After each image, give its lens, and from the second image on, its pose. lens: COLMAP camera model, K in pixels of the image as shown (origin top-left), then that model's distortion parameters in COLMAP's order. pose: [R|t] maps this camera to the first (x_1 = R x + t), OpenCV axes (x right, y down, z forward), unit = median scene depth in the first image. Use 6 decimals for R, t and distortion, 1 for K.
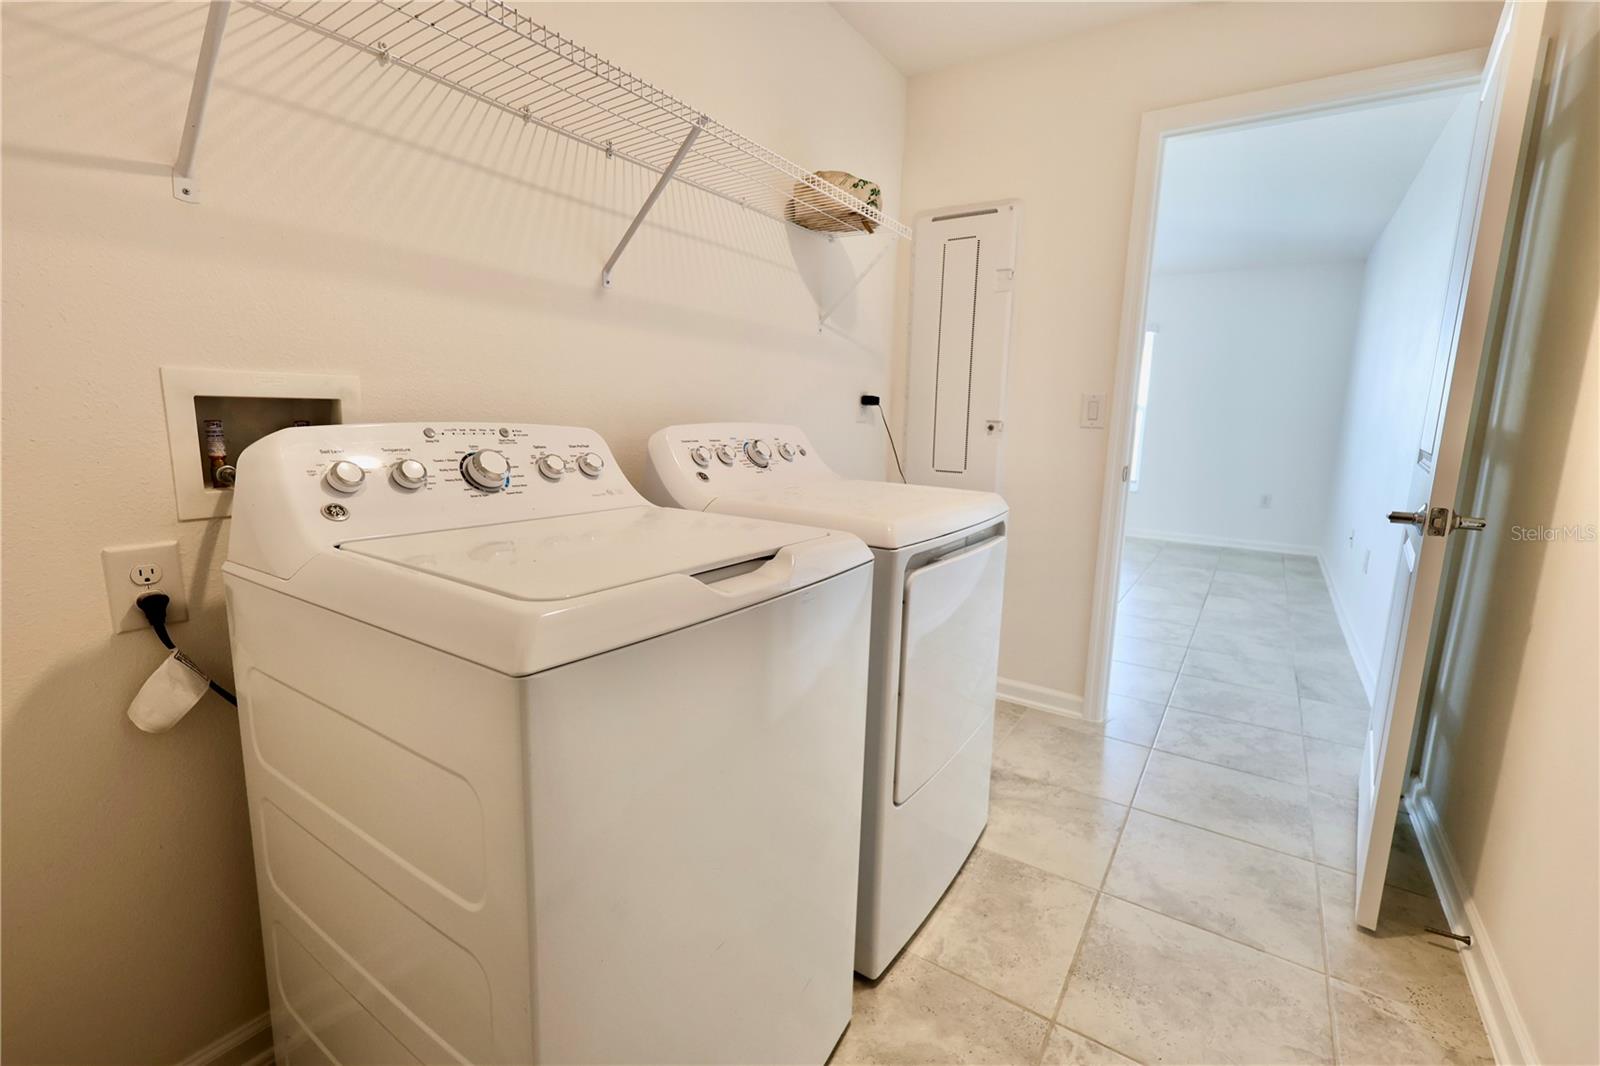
lens RADIAL K [[692.7, 0, 800.6], [0, 692.7, 529.4], [0, 0, 1]] dist [0.004838, 0.000217]
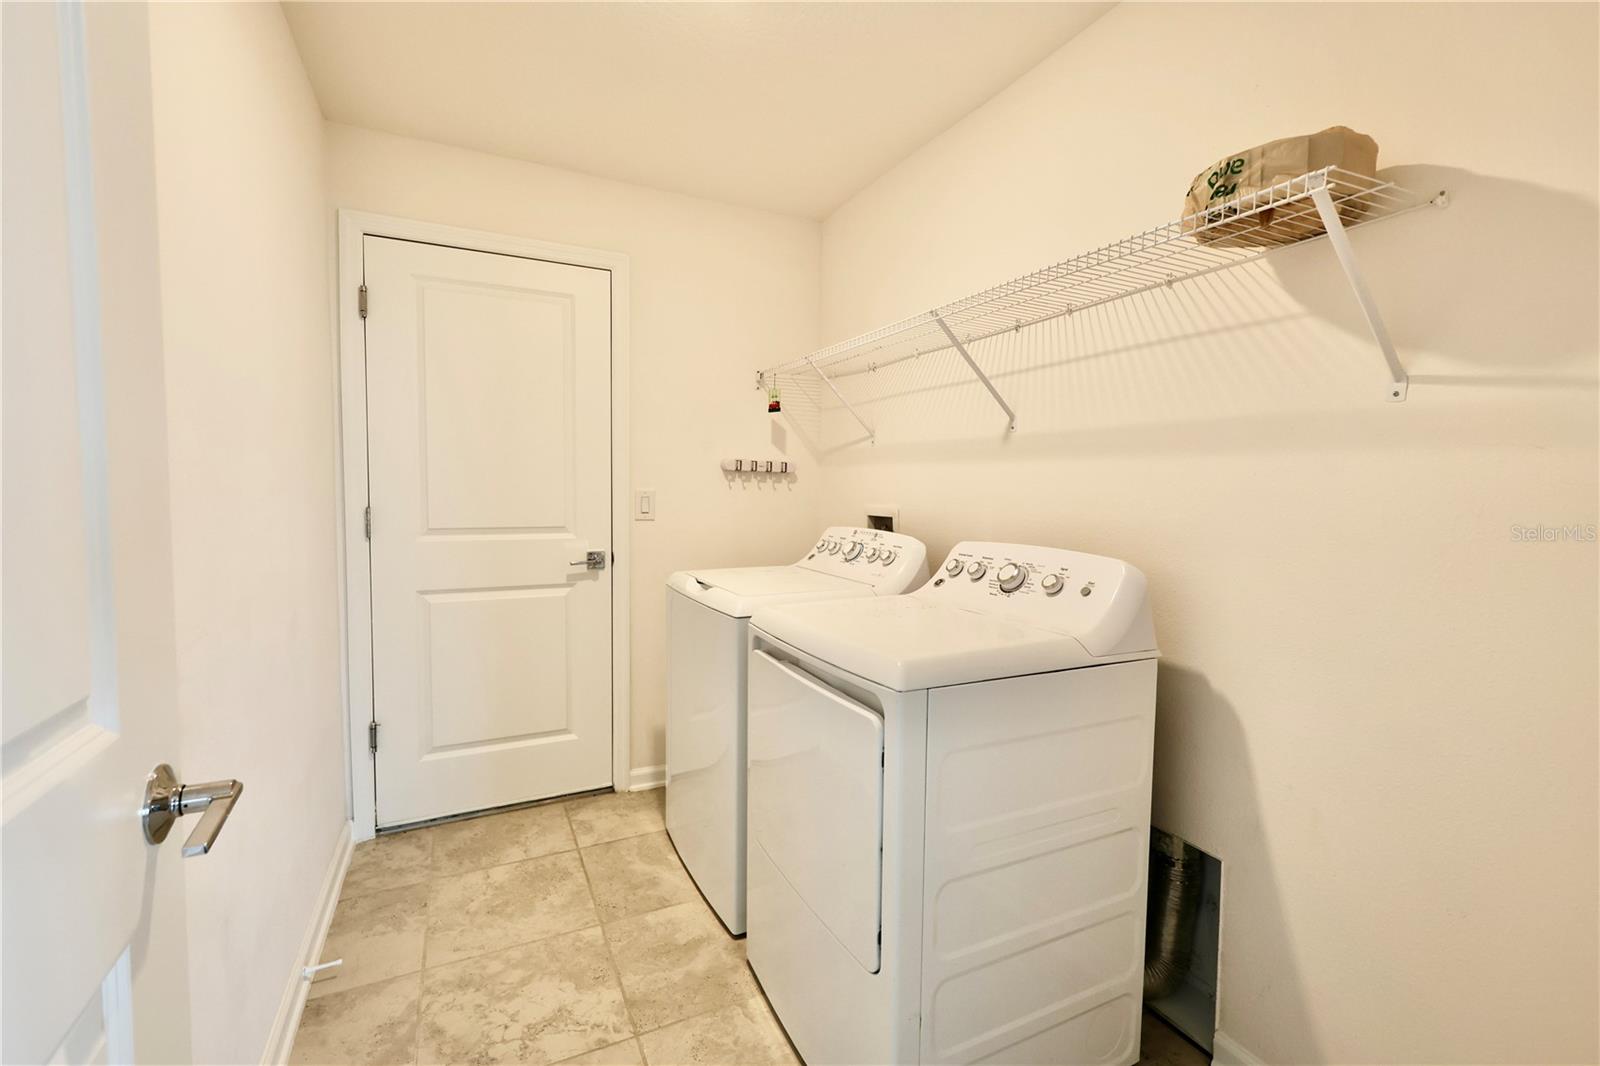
lens RADIAL K [[692.7, 0, 800.6], [0, 692.7, 529.4], [0, 0, 1]] dist [0.004838, 0.000217]
pose [[-0.501825, 0.016646, -0.864809, 1.117445], [-0.172001, 0.977928, 0.118631, -0.291771], [0.847695, 0.208280, -0.487886, 1.483082]]
